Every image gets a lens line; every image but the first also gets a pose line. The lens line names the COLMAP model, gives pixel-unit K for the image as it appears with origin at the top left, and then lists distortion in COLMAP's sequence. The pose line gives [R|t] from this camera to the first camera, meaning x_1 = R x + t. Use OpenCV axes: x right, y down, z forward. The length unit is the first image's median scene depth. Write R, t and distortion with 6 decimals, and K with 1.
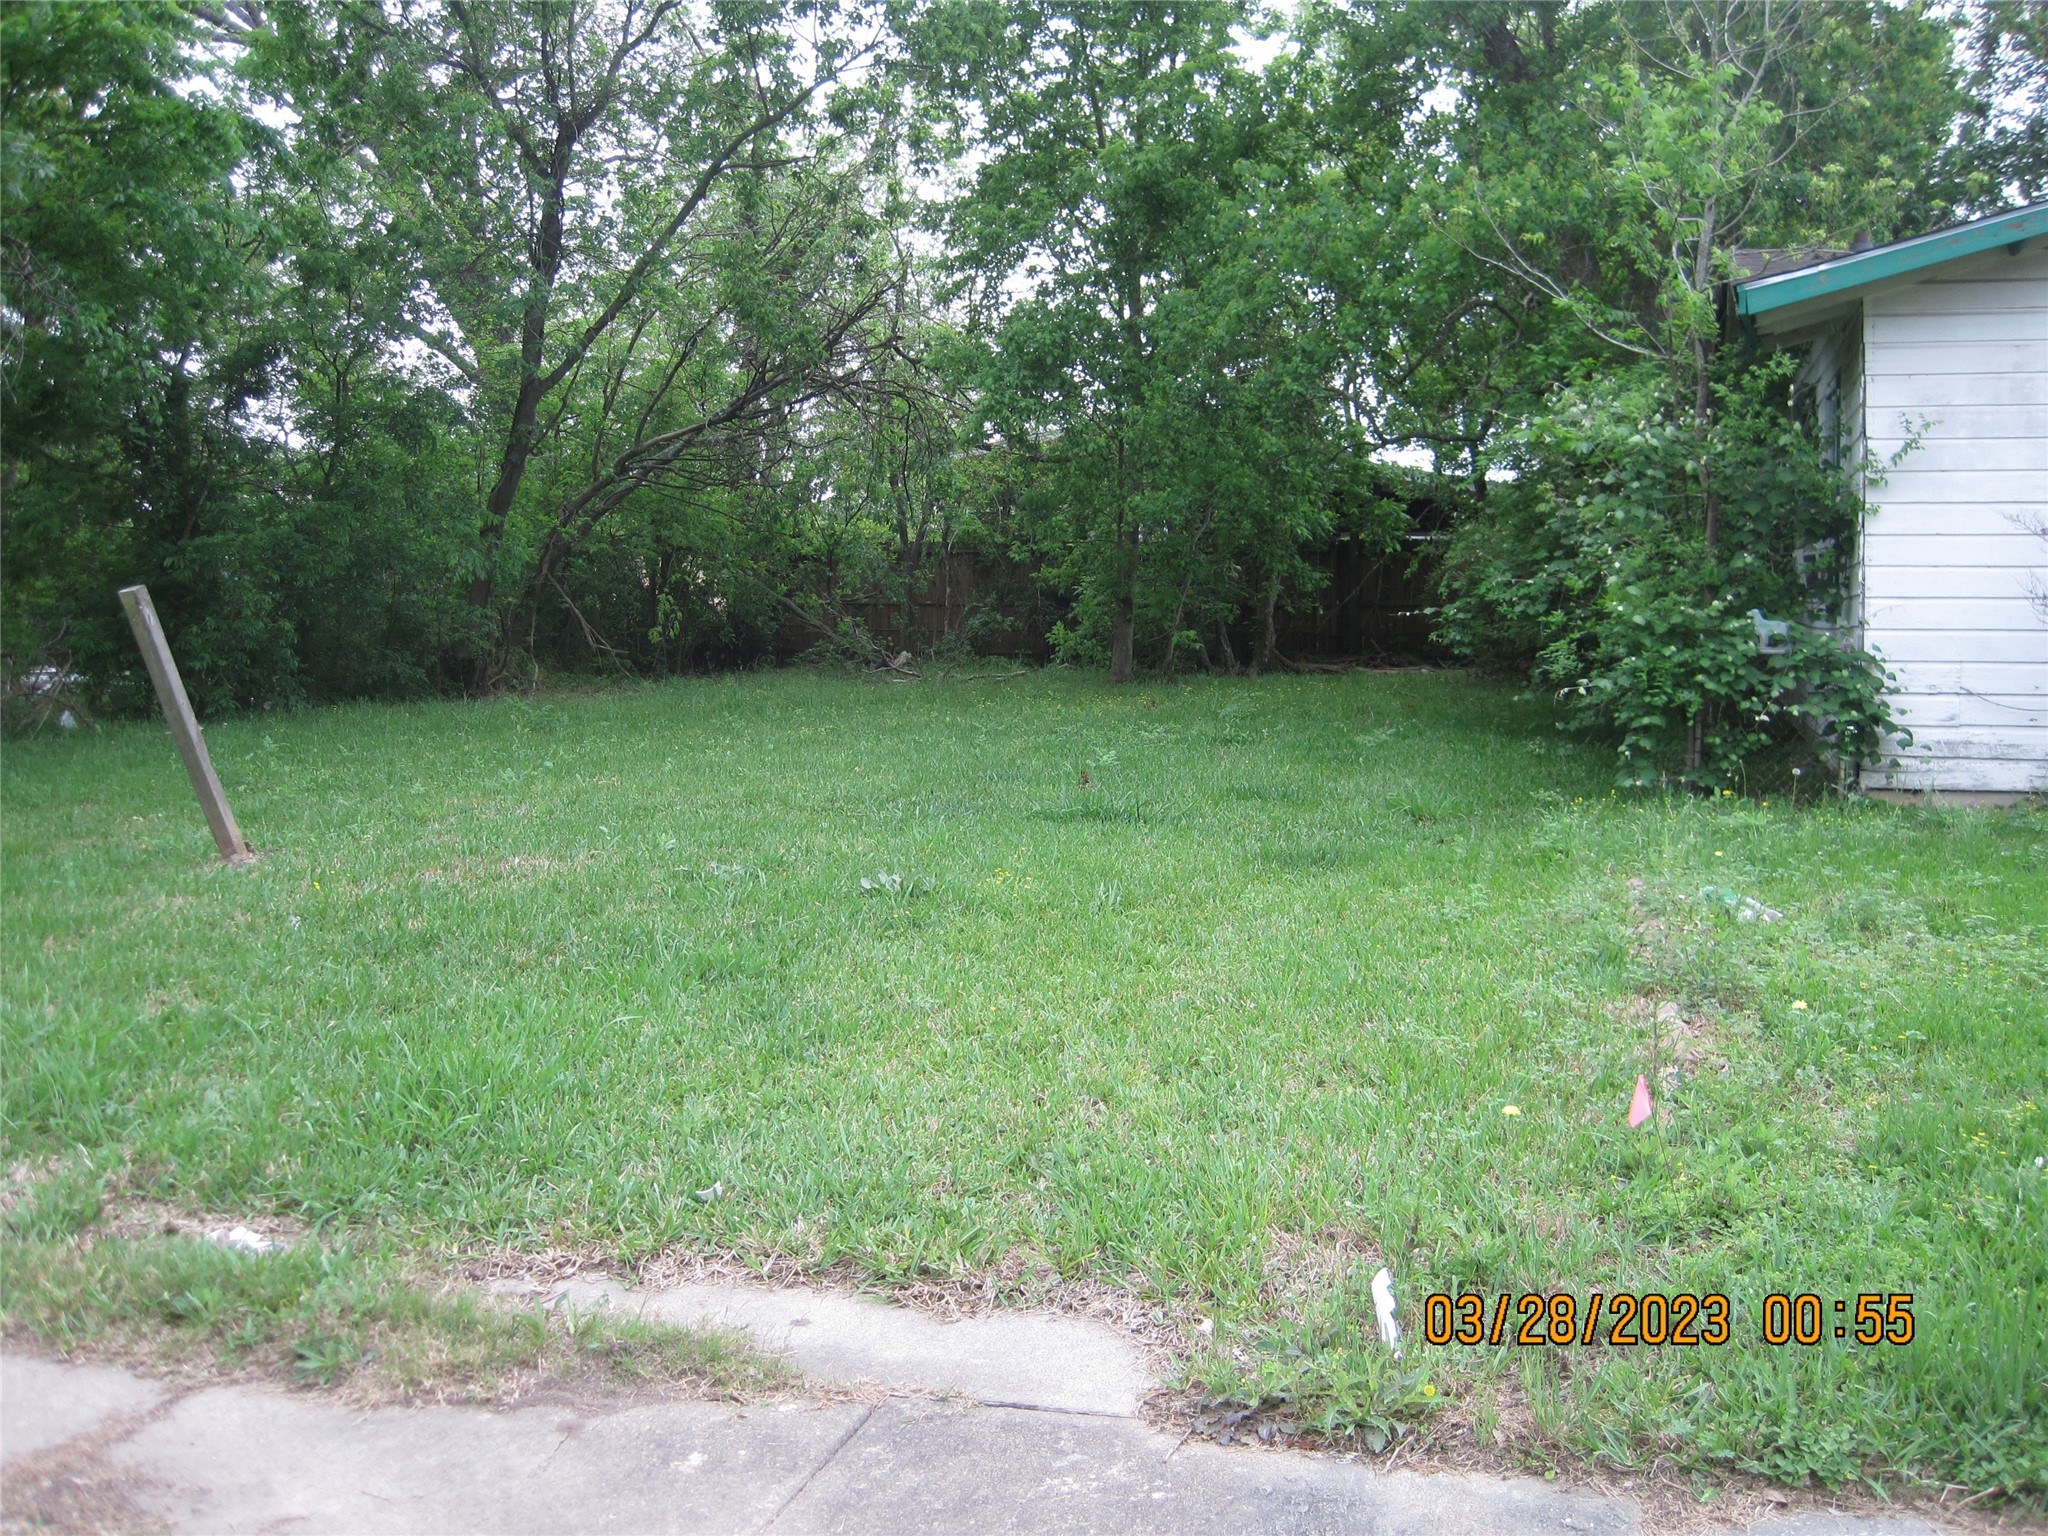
lens RADIAL K [[2125.1, 0, 1027.4], [0, 2125.1, 770.0], [0, 0, 1]] dist [-0.089965, 0.000000]
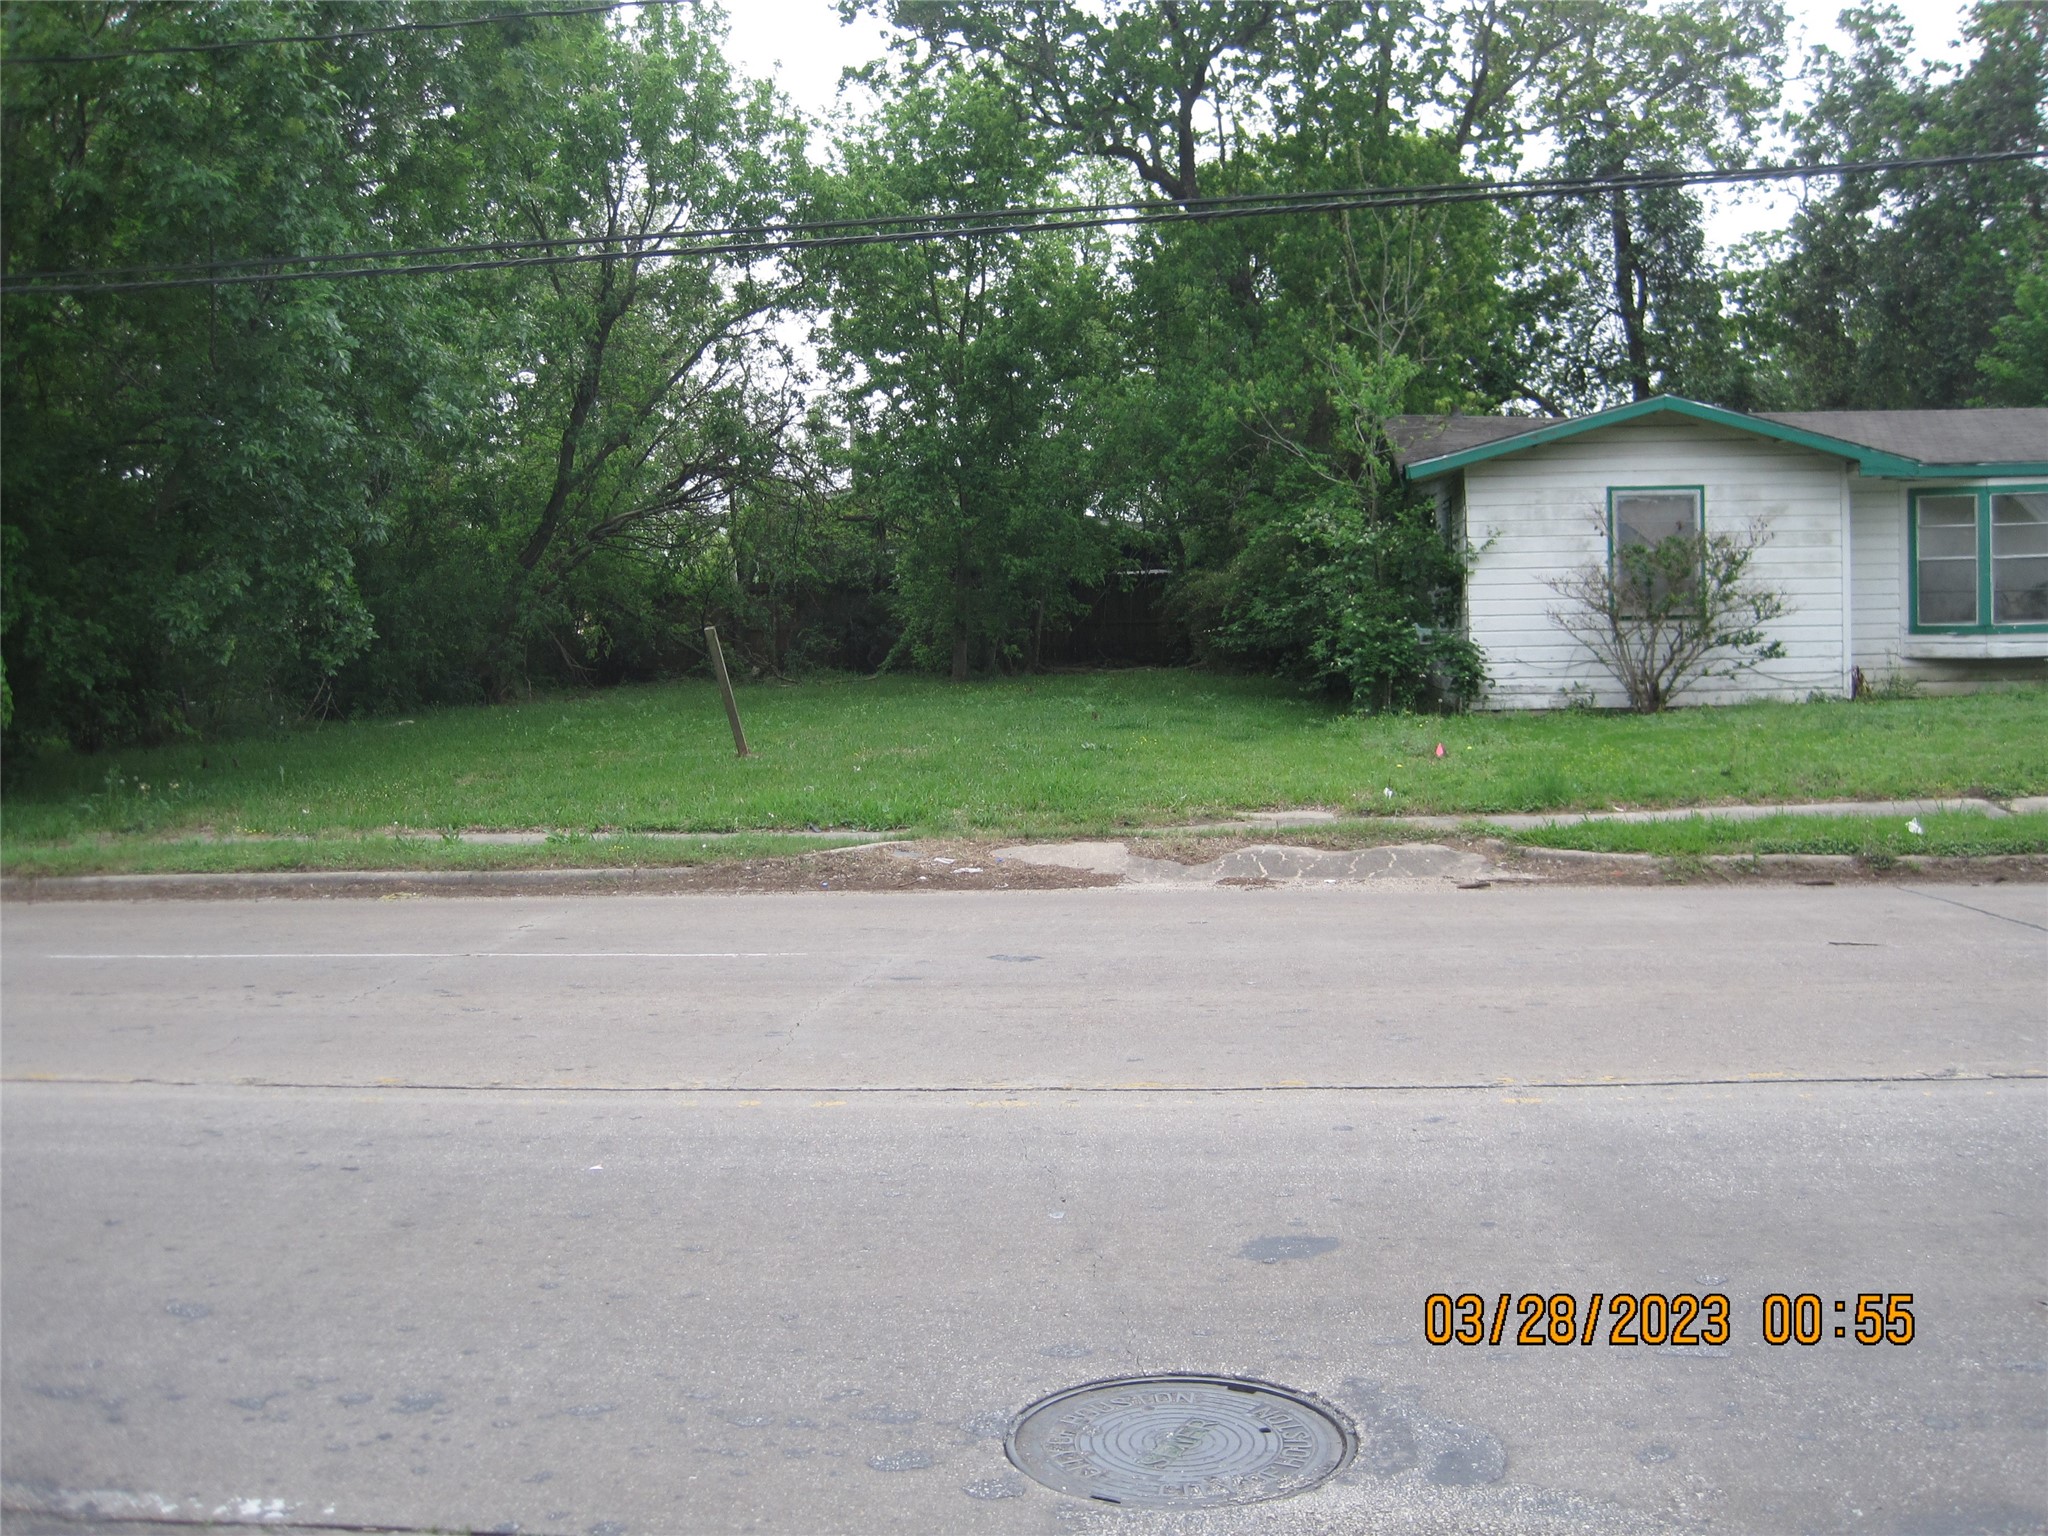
lens RADIAL K [[2125.1, 0, 1020.3], [0, 2125.1, 755.5], [0, 0, 1]] dist [-0.089965, 0.000000]
pose [[0.979889, -0.029565, 0.197343, -0.429709], [0.033272, 0.999326, -0.015496, 0.069295], [-0.196752, 0.021751, 0.980212, -0.910617]]
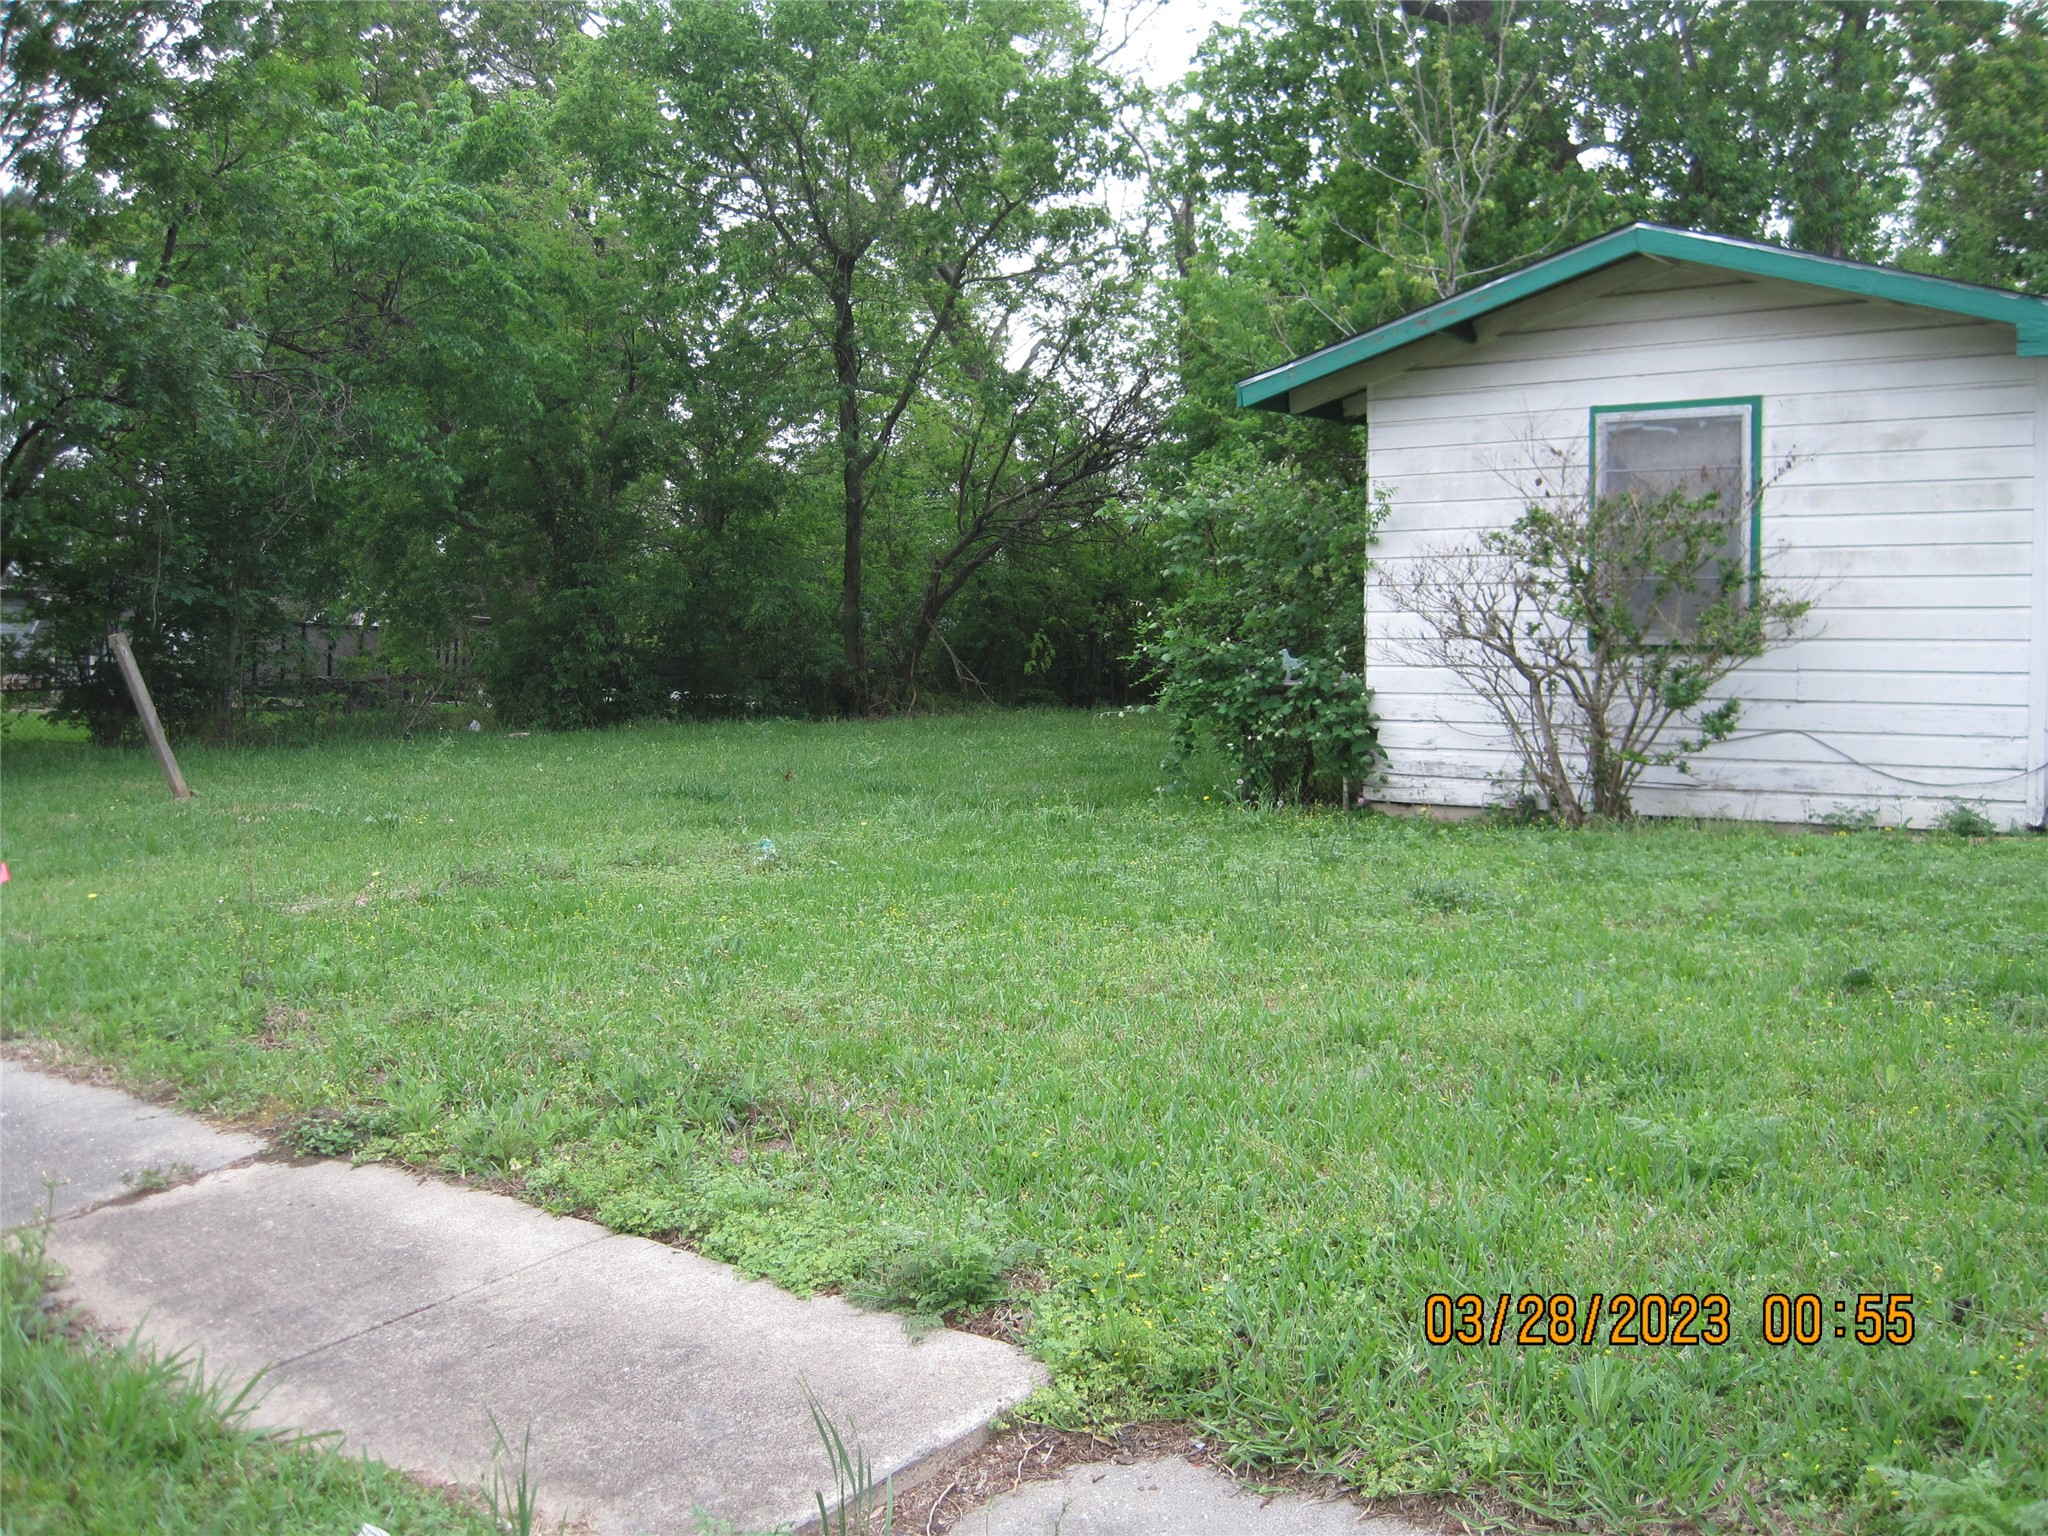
lens RADIAL K [[2125.1, 0, 1028.3], [0, 2125.1, 782.8], [0, 0, 1]] dist [-0.089965, 0.000000]
pose [[0.911218, 0.029446, -0.410871, 0.719546], [-0.033824, 0.999422, -0.003388, 0.009285], [0.410534, 0.016984, 0.911687, -0.166078]]
